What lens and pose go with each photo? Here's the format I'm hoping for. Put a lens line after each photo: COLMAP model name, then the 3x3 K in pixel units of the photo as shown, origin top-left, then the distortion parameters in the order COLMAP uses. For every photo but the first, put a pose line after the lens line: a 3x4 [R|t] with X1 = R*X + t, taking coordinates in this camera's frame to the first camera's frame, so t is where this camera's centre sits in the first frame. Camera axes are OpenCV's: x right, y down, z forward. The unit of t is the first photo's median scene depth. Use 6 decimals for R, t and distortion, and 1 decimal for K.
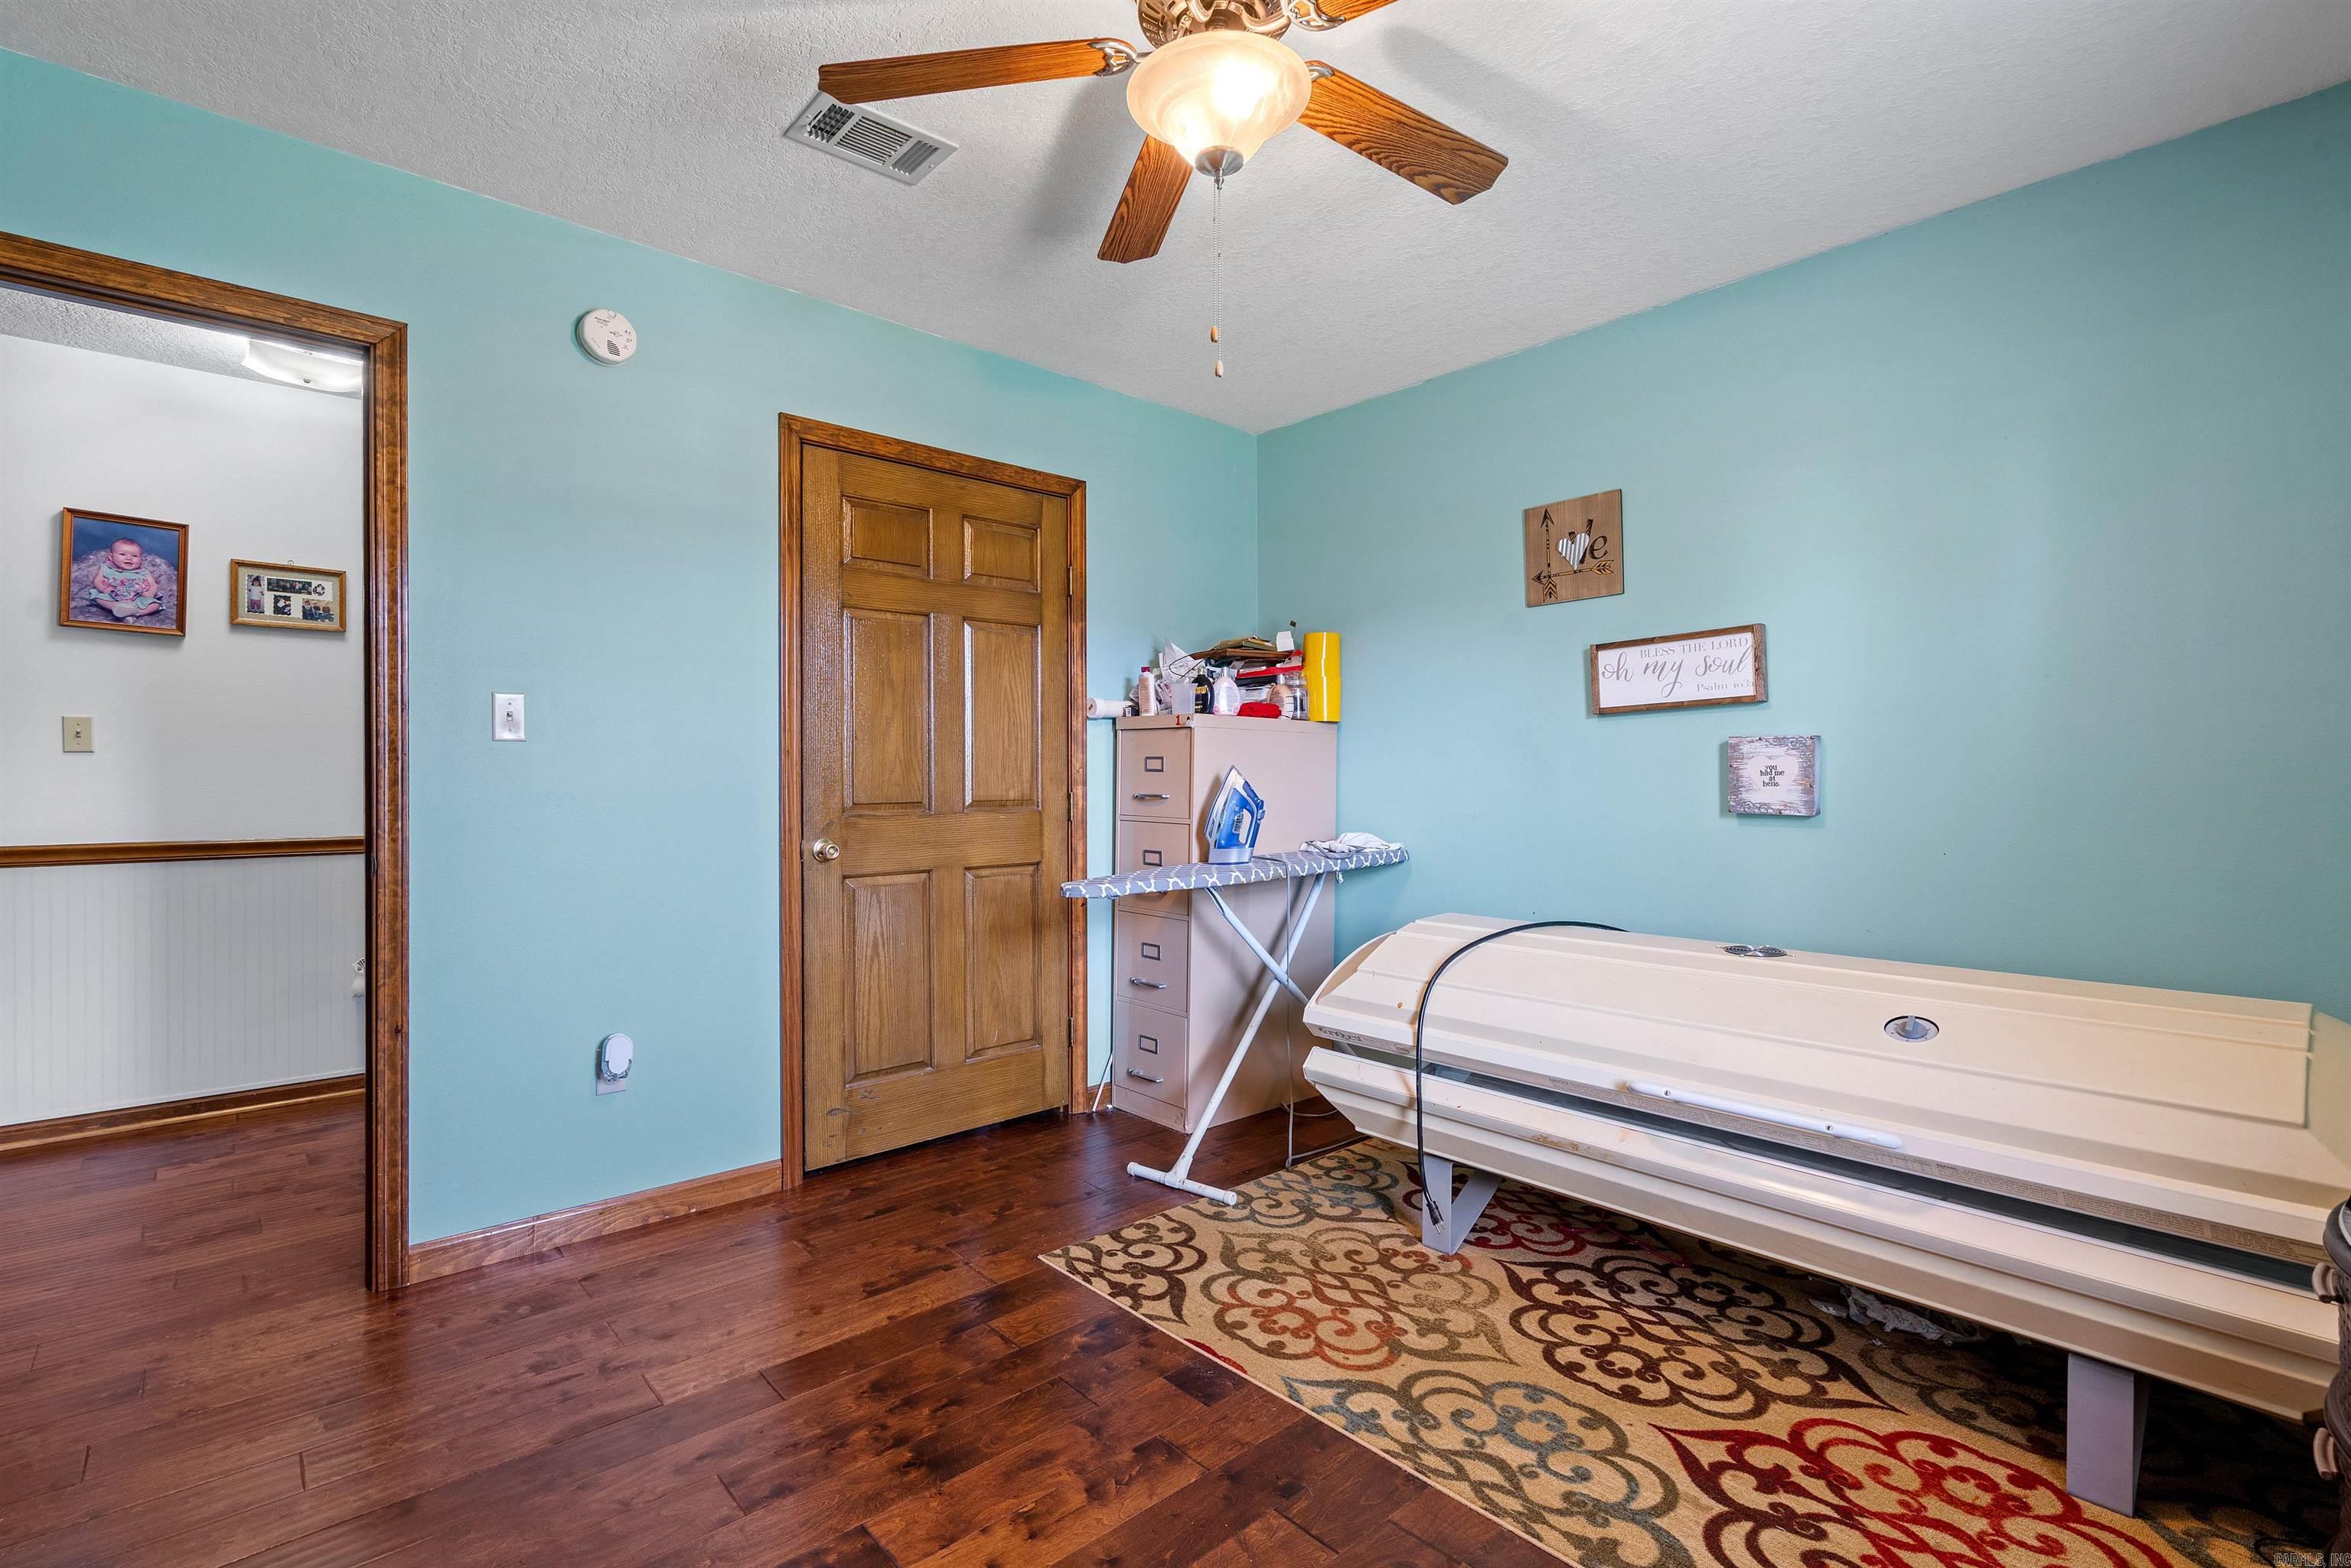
lens RADIAL K [[1069.1, 0, 1155.0], [0, 1069.1, 778.7], [0, 0, 1]] dist [-0.007288, 0.003341]
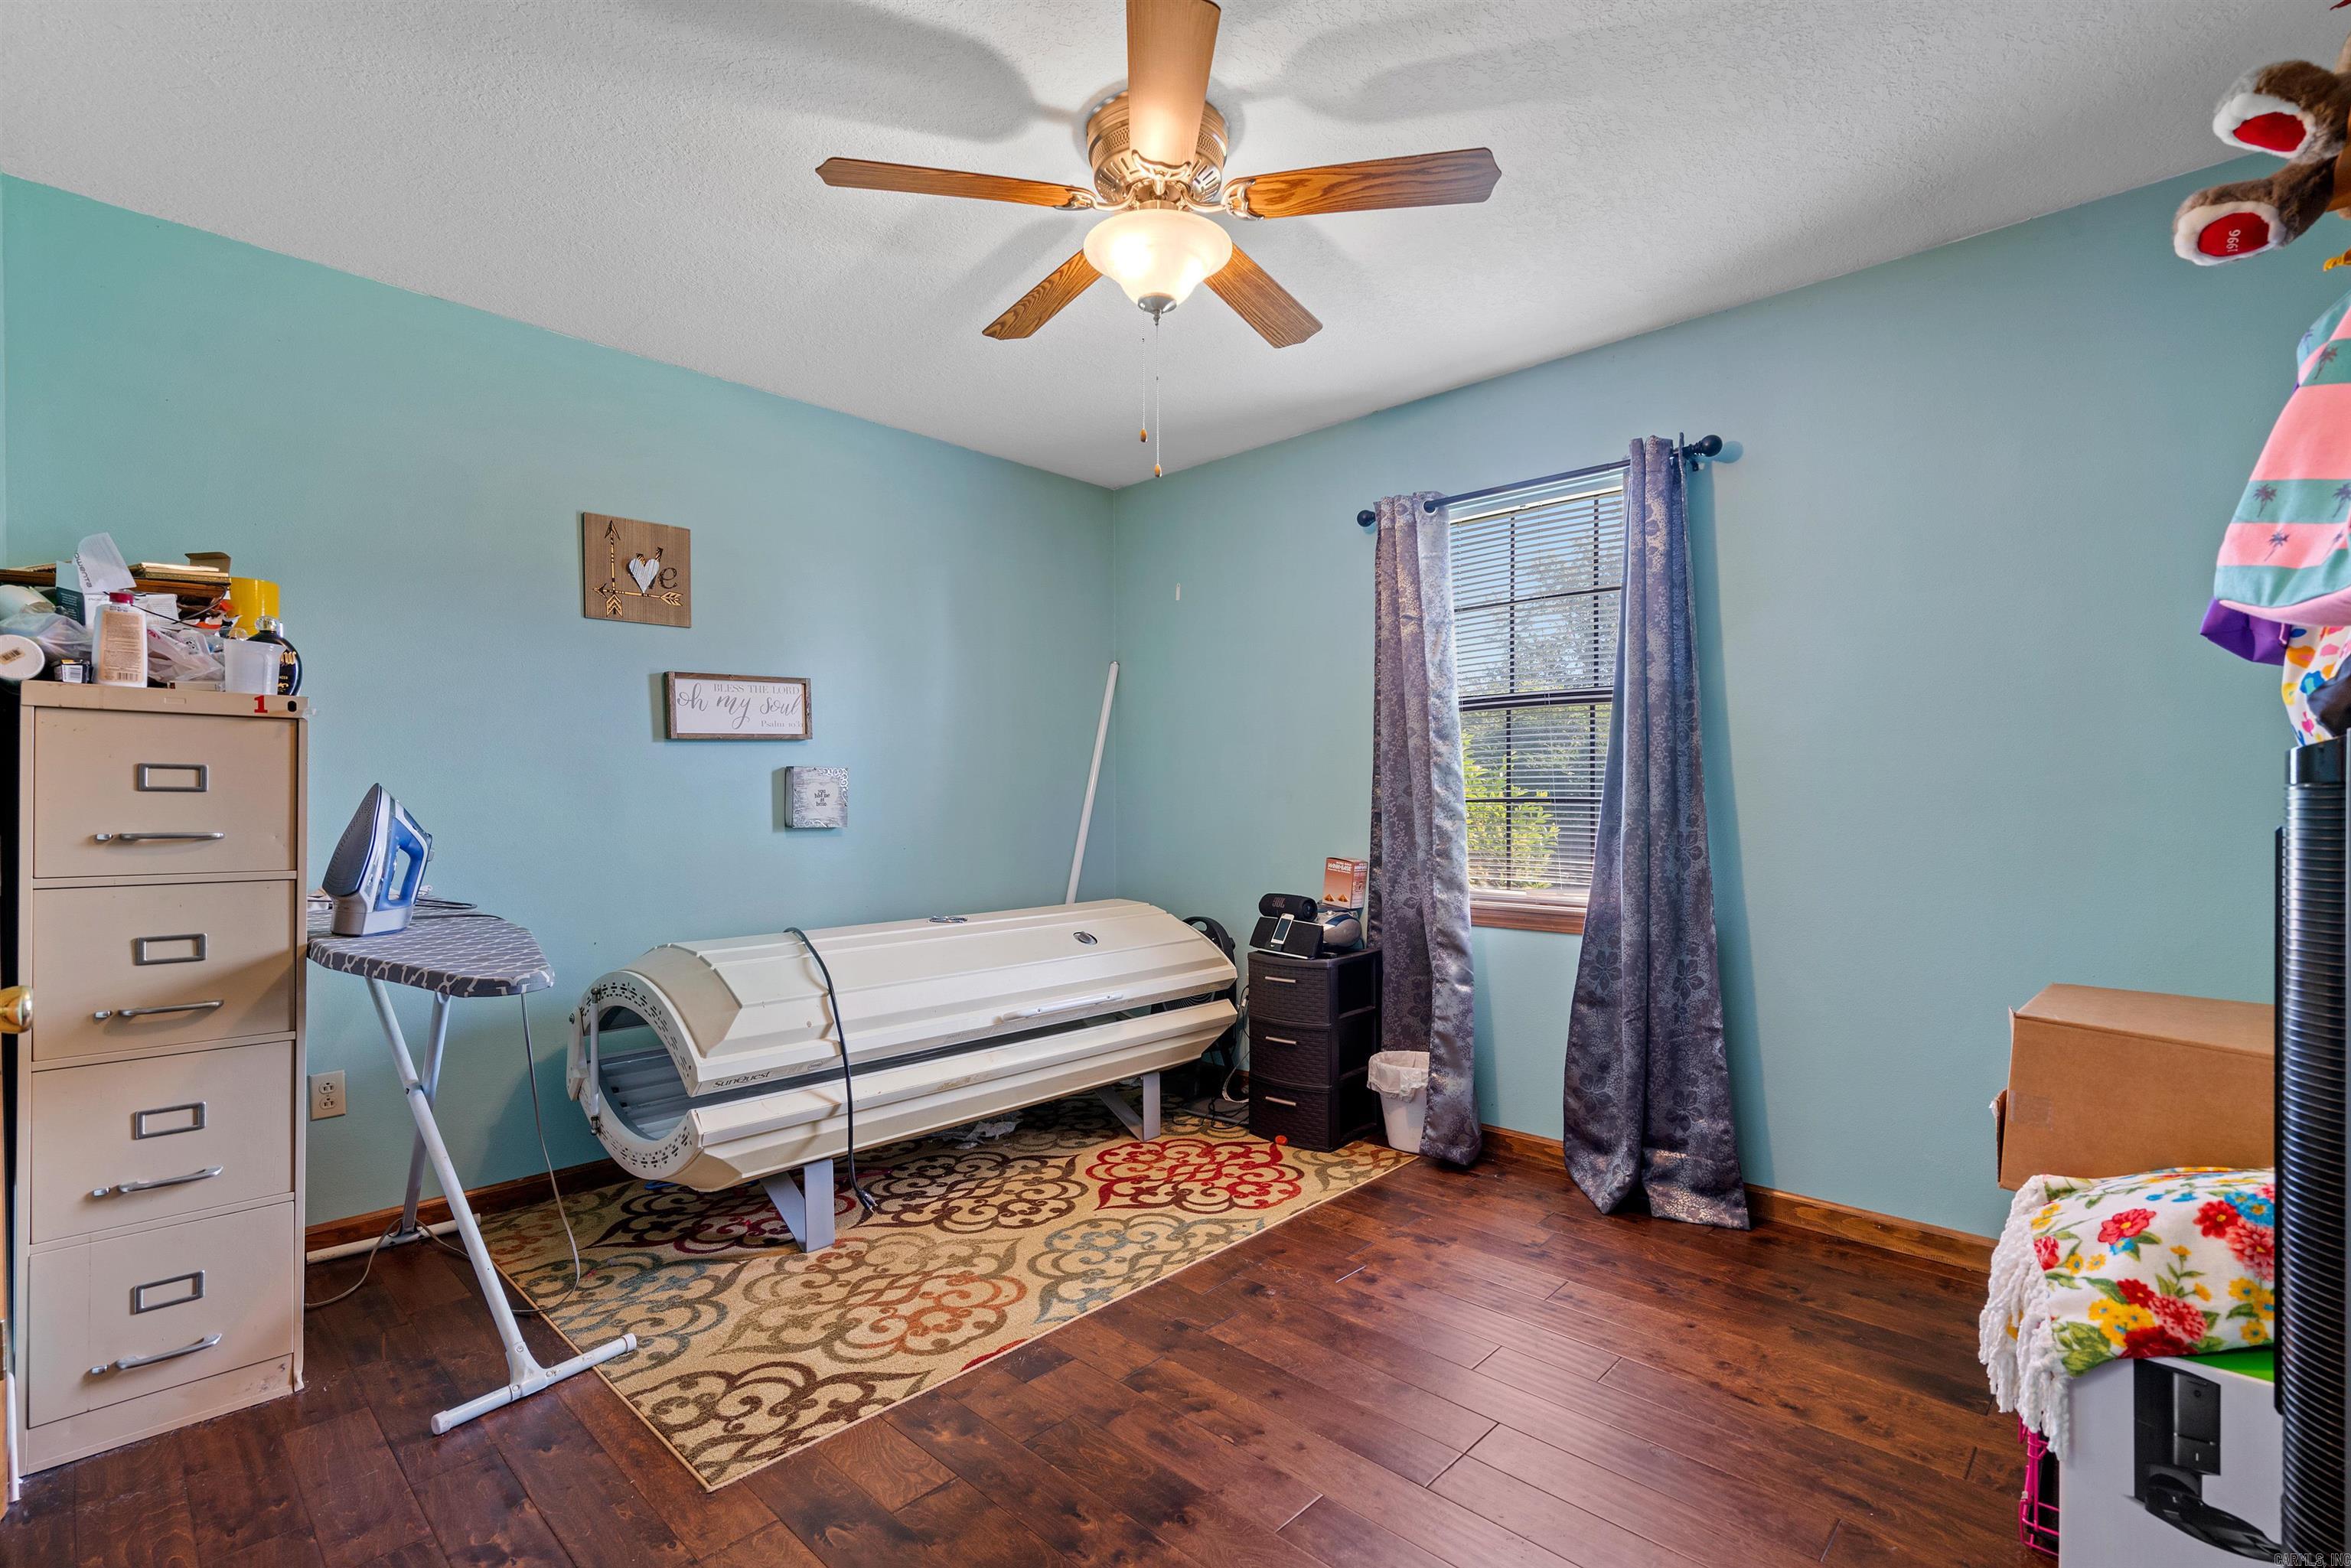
lens RADIAL K [[1069.1, 0, 1157.4], [0, 1069.1, 793.9], [0, 0, 1]] dist [-0.007288, 0.003341]
pose [[-0.080303, -0.000543, 0.996770, -0.901964], [-0.001760, 0.999998, 0.000403, -0.010390], [-0.996769, -0.001722, -0.080304, 0.832475]]
